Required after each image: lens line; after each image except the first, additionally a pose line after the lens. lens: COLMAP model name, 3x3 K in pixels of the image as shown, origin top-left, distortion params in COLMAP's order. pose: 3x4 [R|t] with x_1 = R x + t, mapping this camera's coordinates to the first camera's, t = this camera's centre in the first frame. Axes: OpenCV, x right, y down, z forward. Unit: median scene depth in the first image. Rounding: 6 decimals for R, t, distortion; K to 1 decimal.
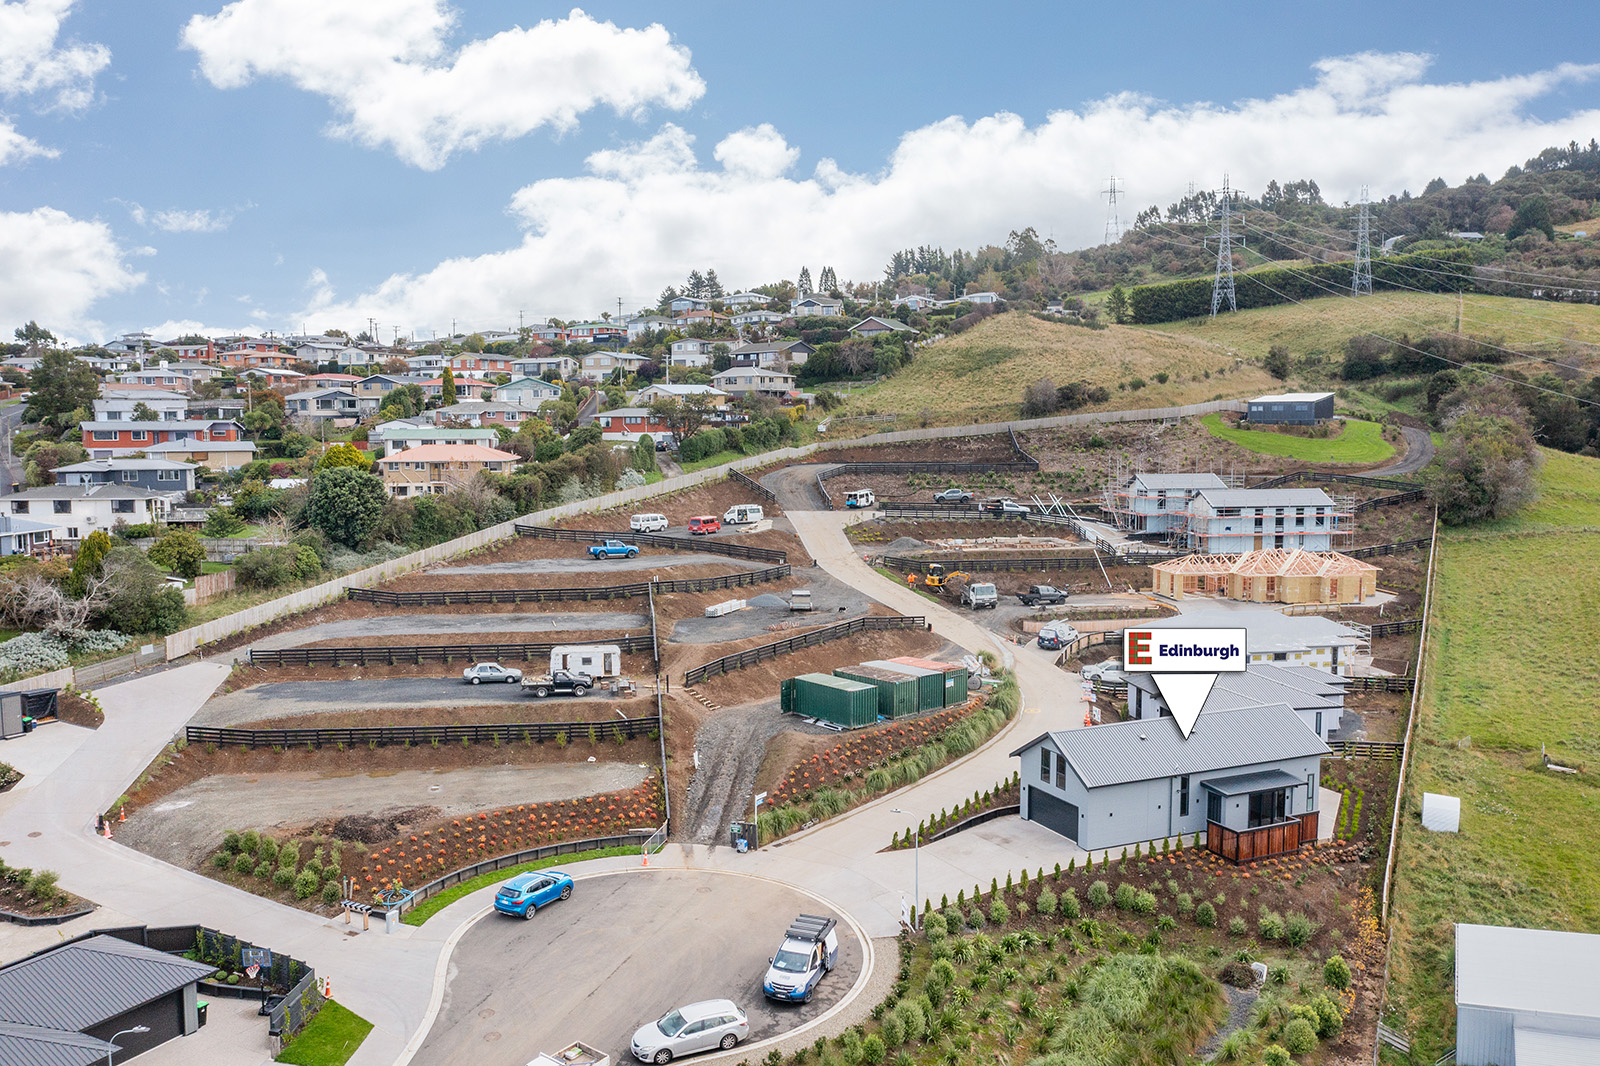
lens RADIAL K [[1259.1, 0, 776.1], [0, 1259.1, 530.7], [0, 0, 1]] dist [-0.012815, -0.004265]
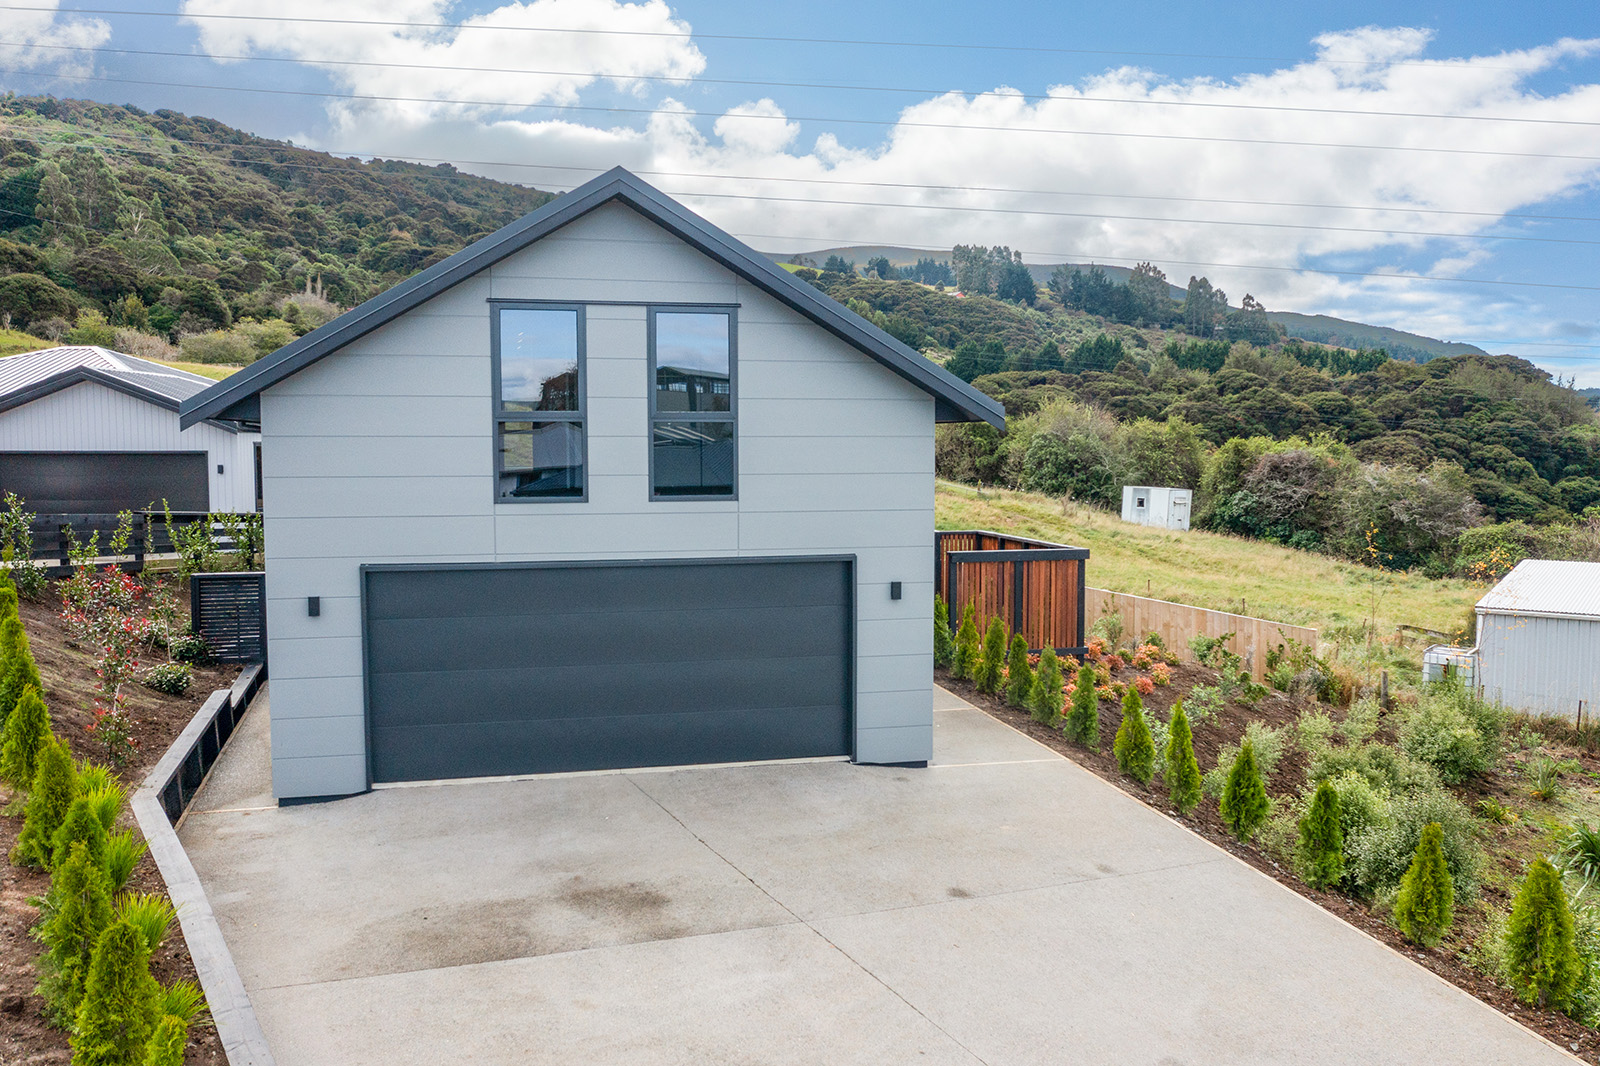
lens RADIAL K [[1259.1, 0, 776.1], [0, 1259.1, 530.7], [0, 0, 1]] dist [-0.012815, -0.004265]
pose [[0.156568, -0.058554, 0.985930, 0.020477], [0.088612, 0.995048, 0.045023, 0.077636], [-0.983684, 0.080316, 0.160982, 0.368863]]
